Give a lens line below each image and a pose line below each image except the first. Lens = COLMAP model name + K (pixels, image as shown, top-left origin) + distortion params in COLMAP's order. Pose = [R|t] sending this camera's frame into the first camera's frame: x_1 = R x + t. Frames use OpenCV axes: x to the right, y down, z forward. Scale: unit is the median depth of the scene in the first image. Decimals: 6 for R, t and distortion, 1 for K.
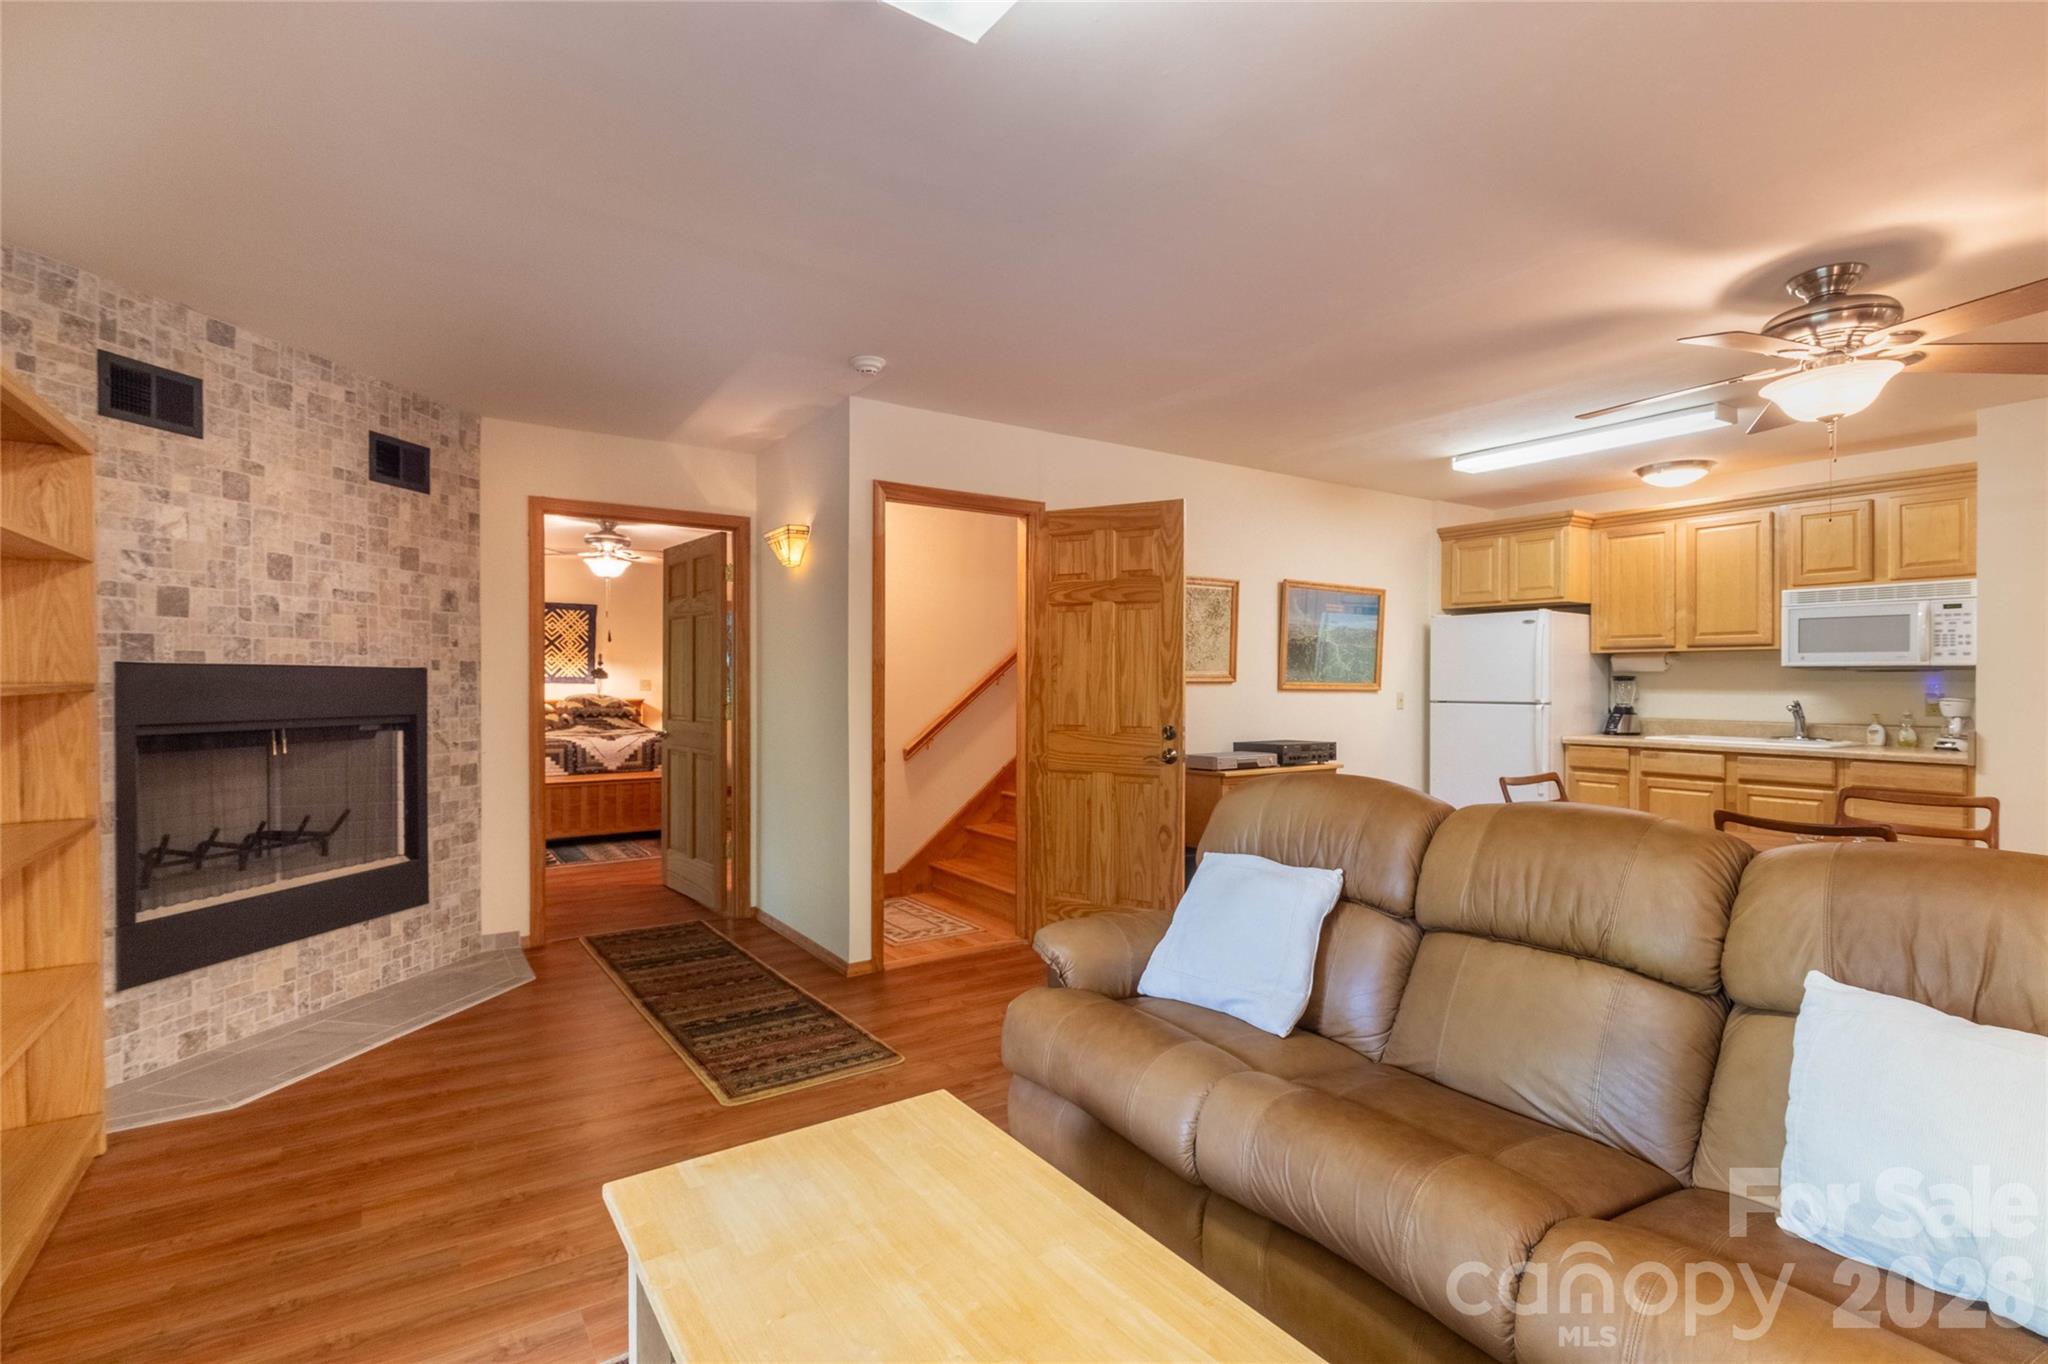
lens RADIAL K [[955.5, 0, 1018.6], [0, 955.5, 684.2], [0, 0, 1]] dist [0.003599, 0.000633]
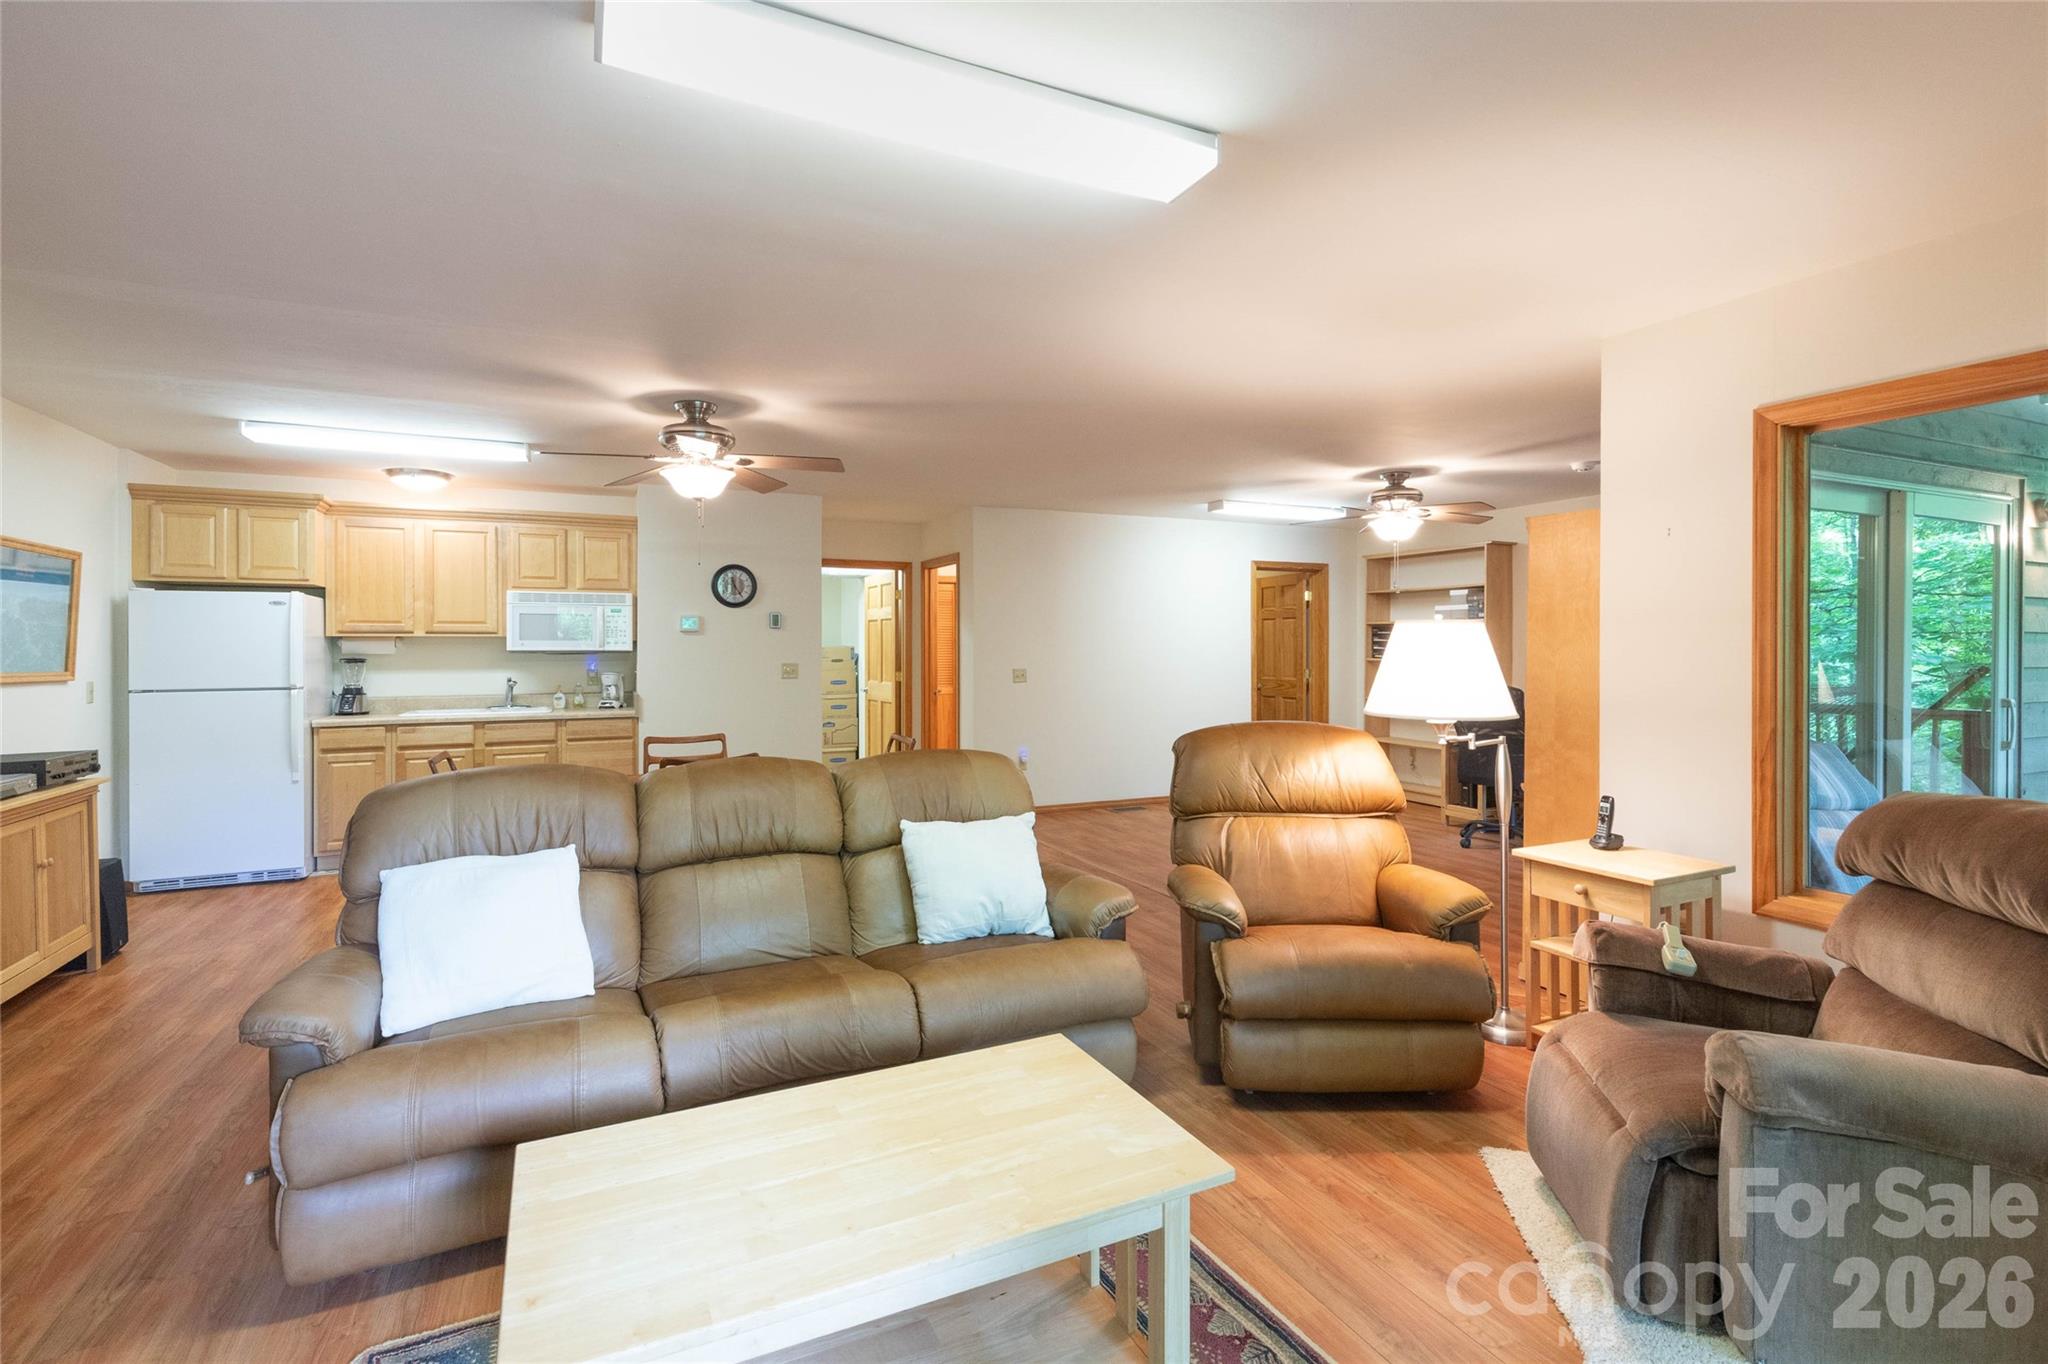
lens RADIAL K [[955.5, 0, 1011.2], [0, 955.5, 664.9], [0, 0, 1]] dist [0.003599, 0.000633]
pose [[0.154268, -0.020983, 0.987806, -0.440252], [0.009035, 0.999763, 0.019826, -0.024159], [-0.987988, 0.005866, 0.154421, 0.188990]]
